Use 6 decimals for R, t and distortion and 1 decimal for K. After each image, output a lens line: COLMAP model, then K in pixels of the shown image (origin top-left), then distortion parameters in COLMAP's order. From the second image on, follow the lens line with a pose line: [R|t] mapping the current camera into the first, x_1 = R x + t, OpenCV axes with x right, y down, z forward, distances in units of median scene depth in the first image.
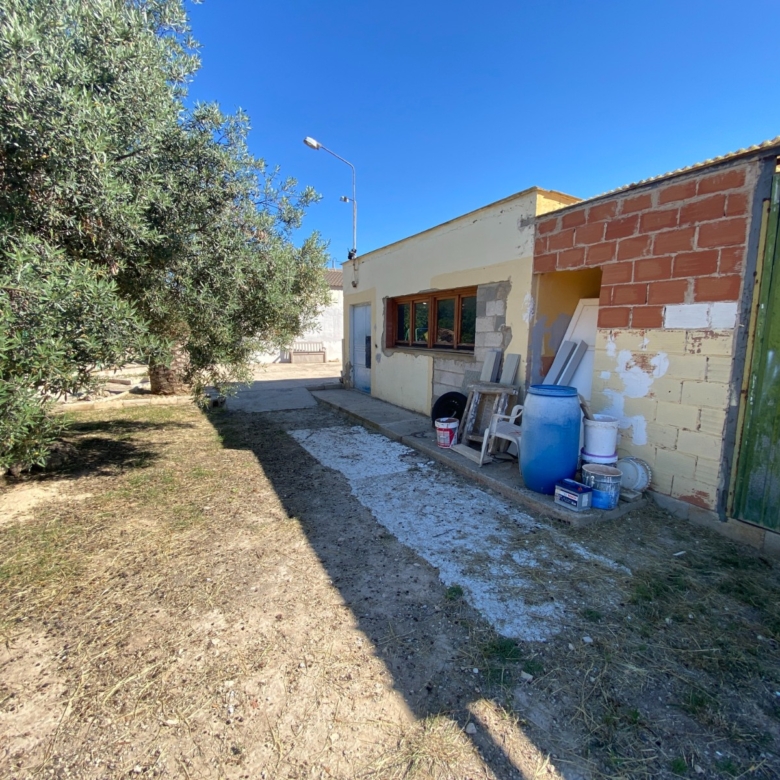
lens RADIAL K [[418.8, 0, 387.9], [0, 418.8, 386.1], [0, 0, 1]] dist [0.028134, -0.032587]
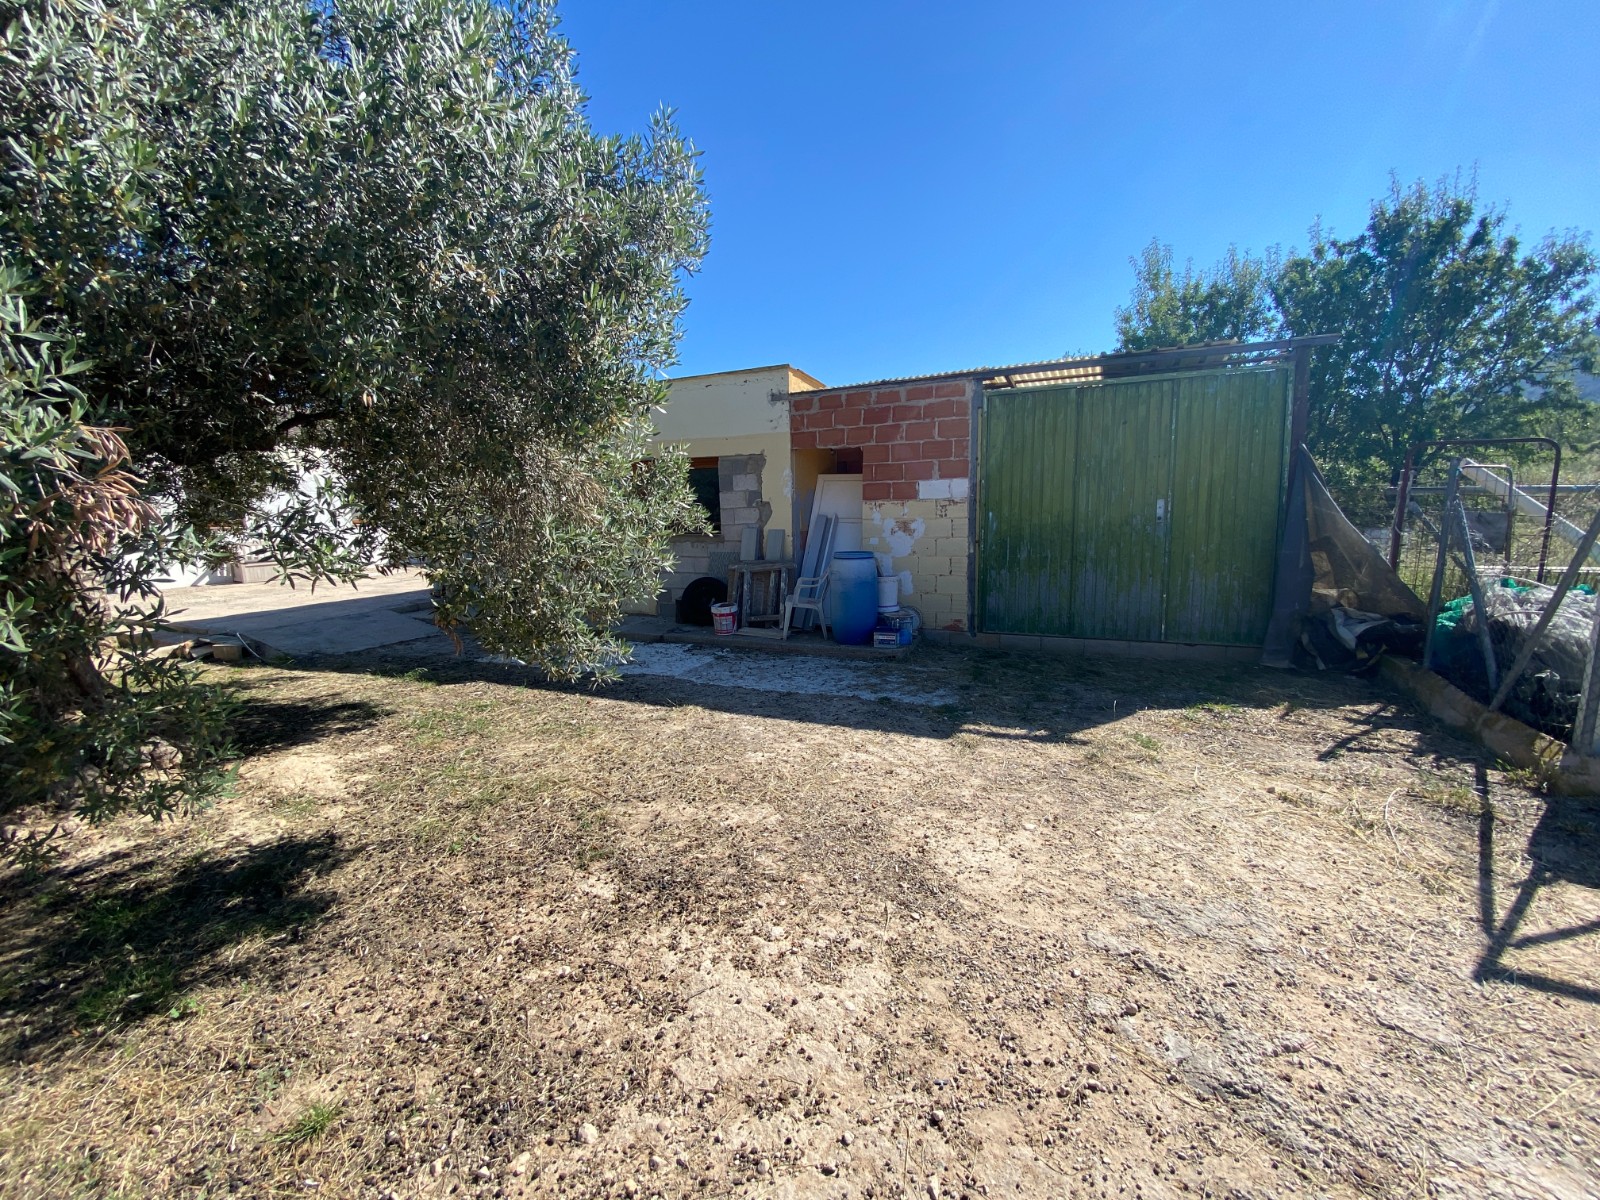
lens RADIAL K [[641.0, 0, 792.8], [0, 641.0, 596.5], [0, 0, 1]] dist [0.027426, -0.026049]
pose [[0.782144, -0.104281, 0.614310, -0.855496], [0.109944, 0.993524, 0.028672, 0.057184], [-0.613322, 0.045114, 0.788544, -0.277230]]
